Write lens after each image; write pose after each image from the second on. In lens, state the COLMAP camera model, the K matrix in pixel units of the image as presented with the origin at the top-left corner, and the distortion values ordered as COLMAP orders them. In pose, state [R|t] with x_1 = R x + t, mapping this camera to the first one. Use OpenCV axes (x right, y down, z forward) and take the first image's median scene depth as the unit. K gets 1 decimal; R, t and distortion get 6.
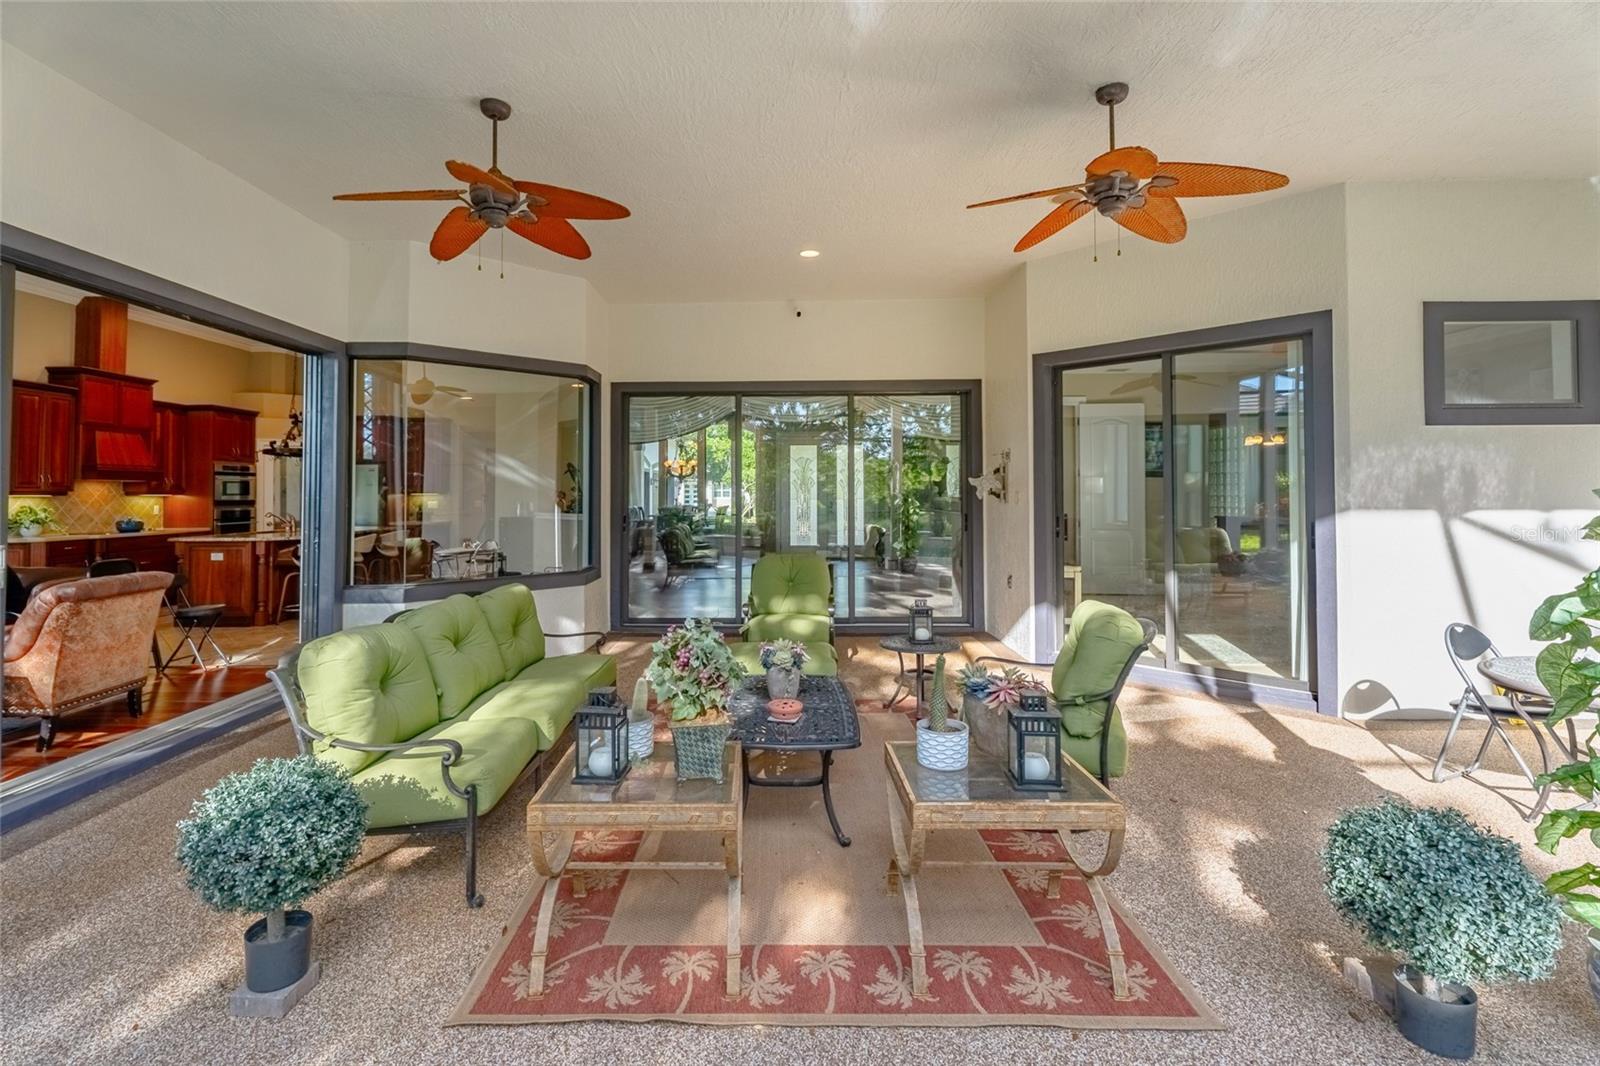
lens RADIAL K [[714.1, 0, 734.3], [0, 714.1, 477.5], [0, 0, 1]] dist [0.007264, -0.001046]
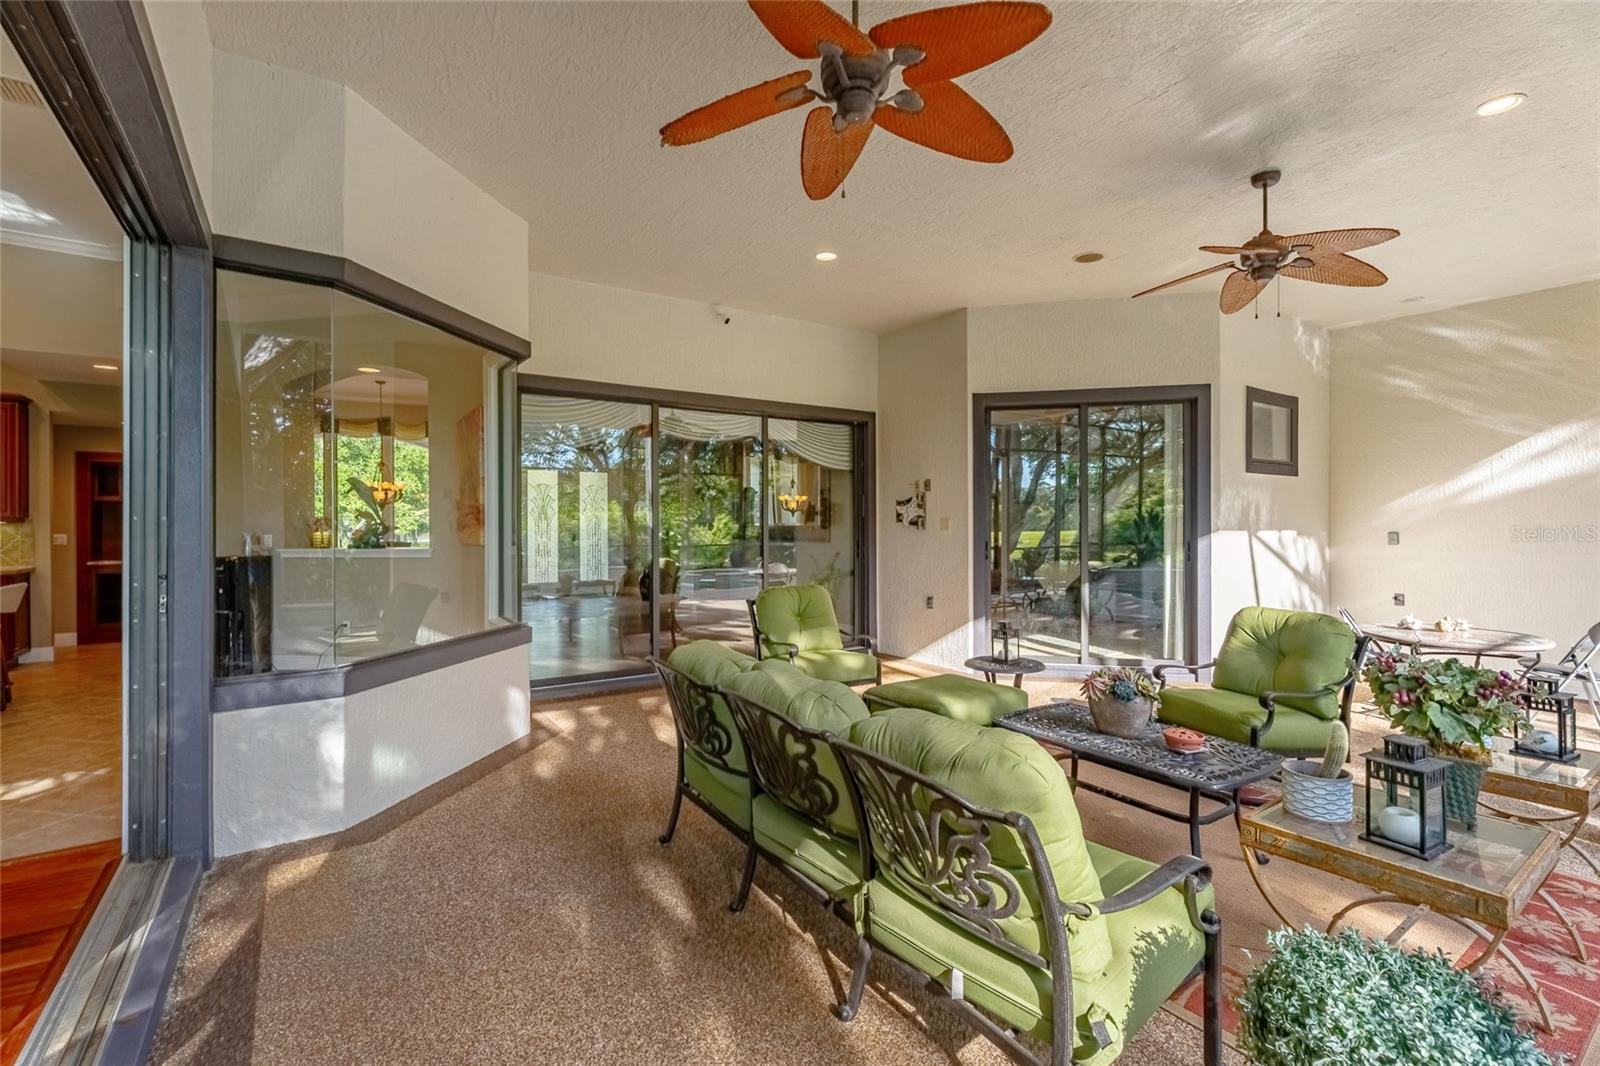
lens RADIAL K [[714.1, 0, 772.4], [0, 714.1, 522.6], [0, 0, 1]] dist [0.007264, -0.001046]
pose [[0.807490, 0.003964, 0.589868, -0.530754], [-0.011647, 0.999890, 0.009224, 0.021897], [-0.589767, -0.014319, 0.807447, 0.321970]]
